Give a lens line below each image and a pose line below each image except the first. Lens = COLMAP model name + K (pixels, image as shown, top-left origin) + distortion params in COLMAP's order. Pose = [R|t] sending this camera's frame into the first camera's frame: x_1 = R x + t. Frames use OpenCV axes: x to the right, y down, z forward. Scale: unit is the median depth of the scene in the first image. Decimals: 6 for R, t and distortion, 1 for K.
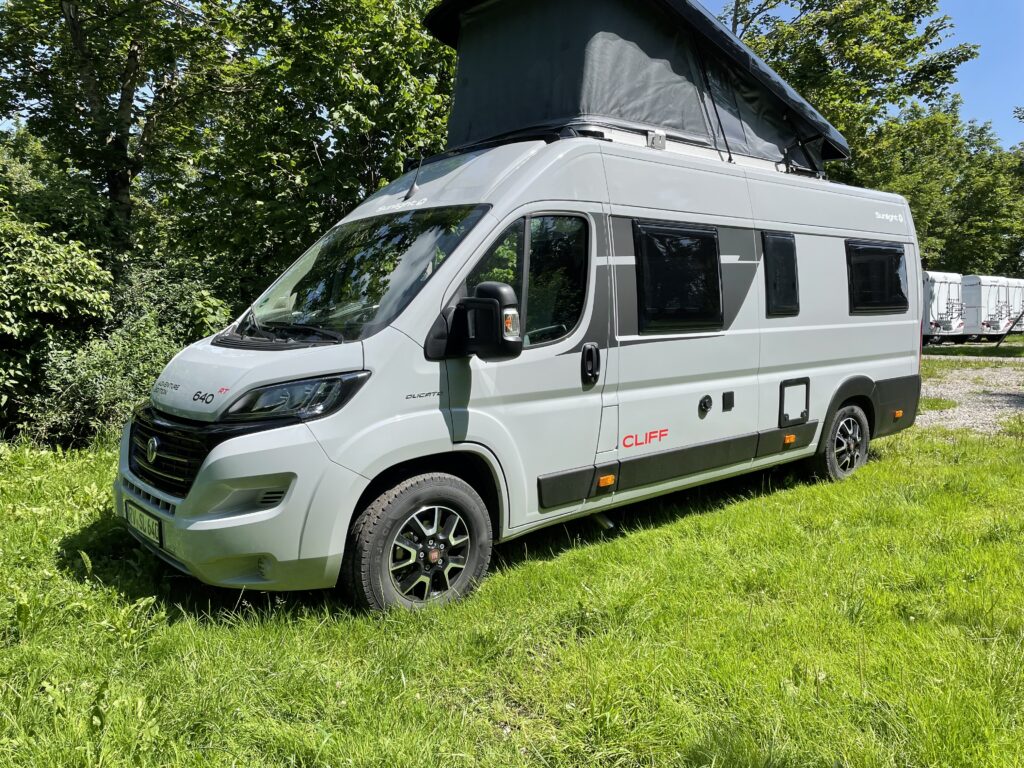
lens RADIAL K [[788.4, 0, 503.6], [0, 788.4, 384.3], [0, 0, 1]] dist [0.068818, -0.076791]
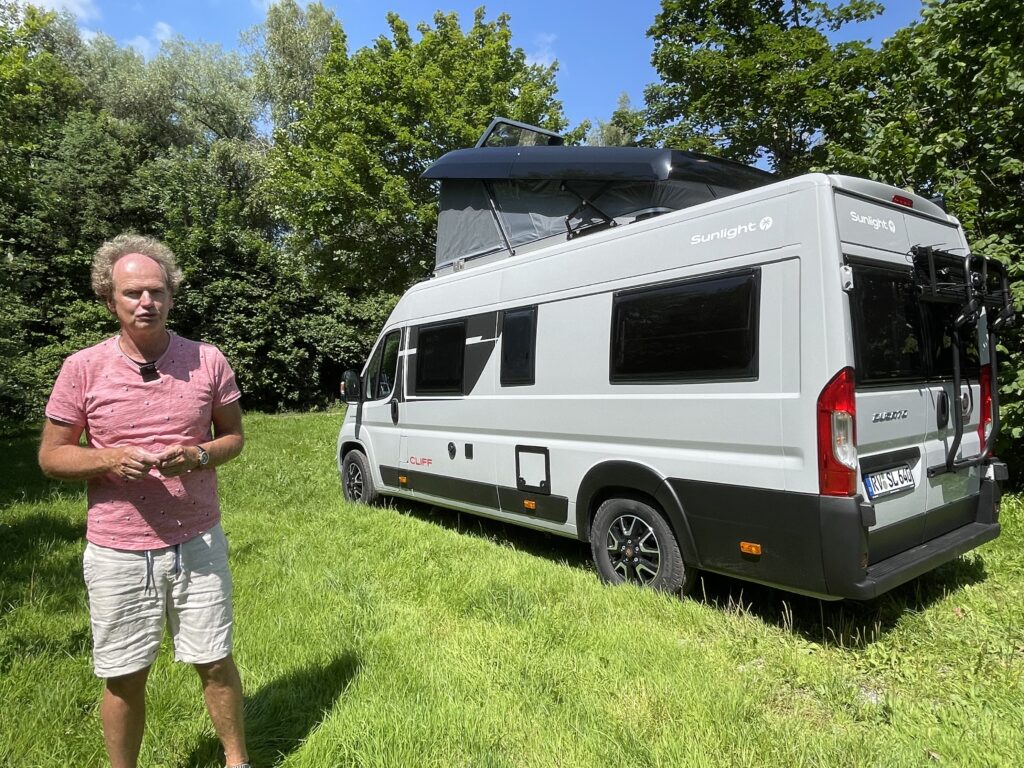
lens RADIAL K [[564.4, 0, 479.0], [0, 564.4, 354.1], [0, 0, 1]] dist [0.008444, 0.000715]
pose [[-0.013545, -0.021931, -0.999668, 1.255337], [-0.044892, 0.998765, -0.021303, -0.121918], [0.998900, 0.044588, -0.014513, 1.073257]]
